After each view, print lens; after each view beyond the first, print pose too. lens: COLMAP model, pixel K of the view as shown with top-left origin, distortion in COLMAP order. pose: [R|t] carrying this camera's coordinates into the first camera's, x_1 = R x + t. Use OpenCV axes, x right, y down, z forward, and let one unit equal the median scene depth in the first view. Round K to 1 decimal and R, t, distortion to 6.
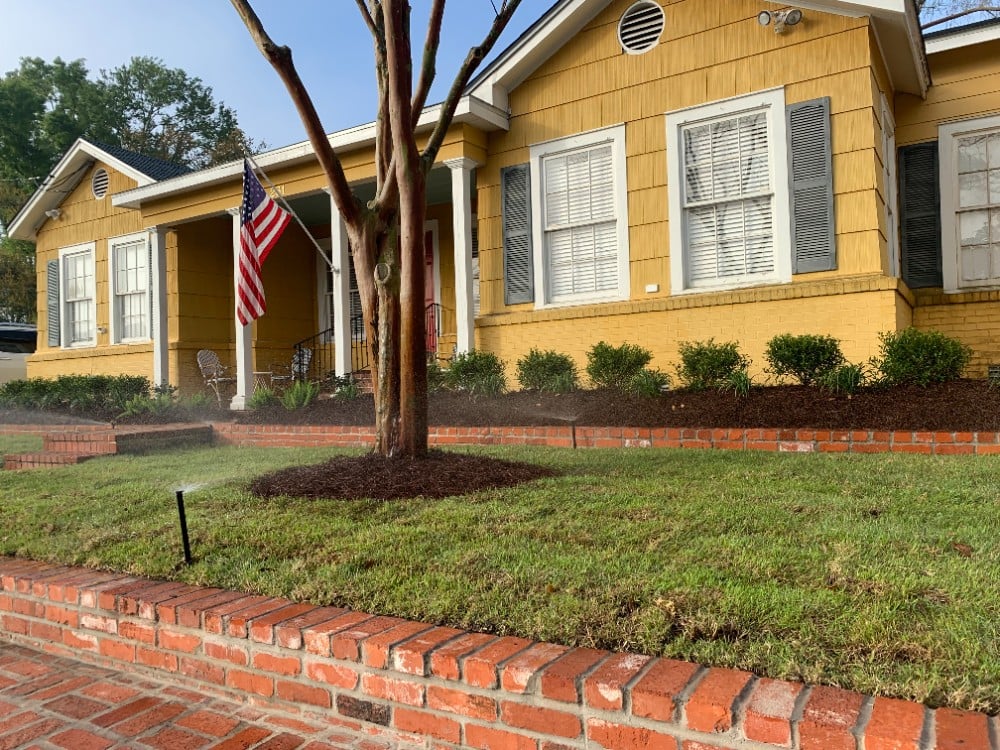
lens RADIAL K [[769.3, 0, 500.0], [0, 769.3, 375.0], [0, 0, 1]] dist [0.015358, 0.004412]
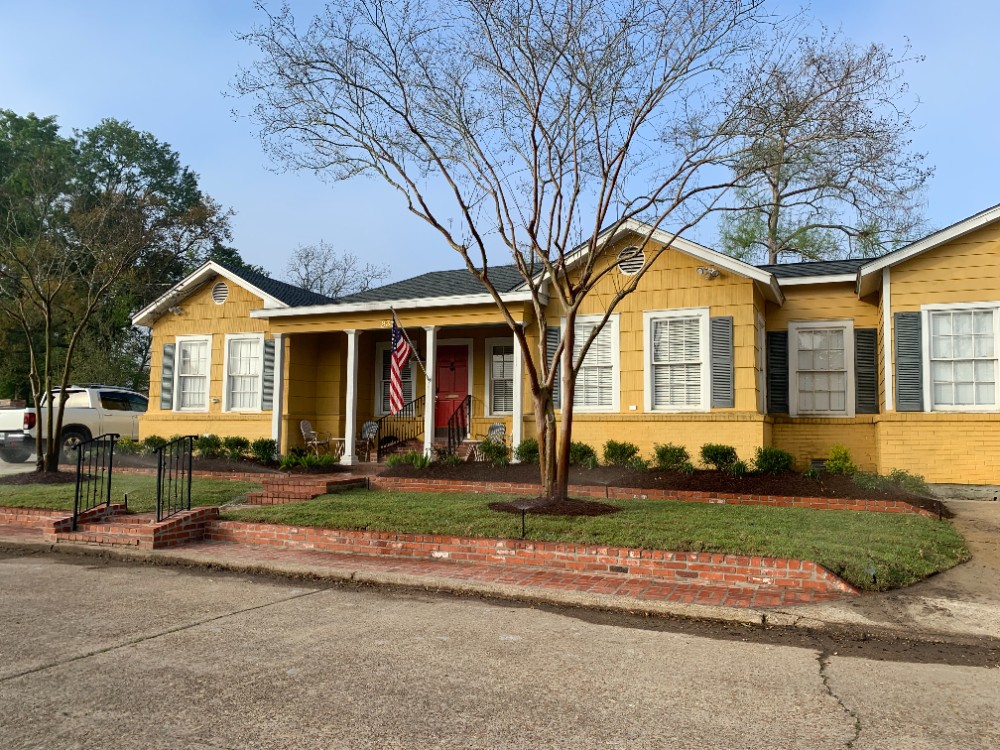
lens RADIAL K [[794.2, 0, 500.0], [0, 794.2, 375.0], [0, 0, 1]] dist [0.071305, -0.000602]
pose [[0.987563, 0.052474, 0.148211, -0.389645], [-0.043917, 0.997206, -0.060432, -0.066038], [-0.150968, 0.053171, 0.987108, -0.781148]]
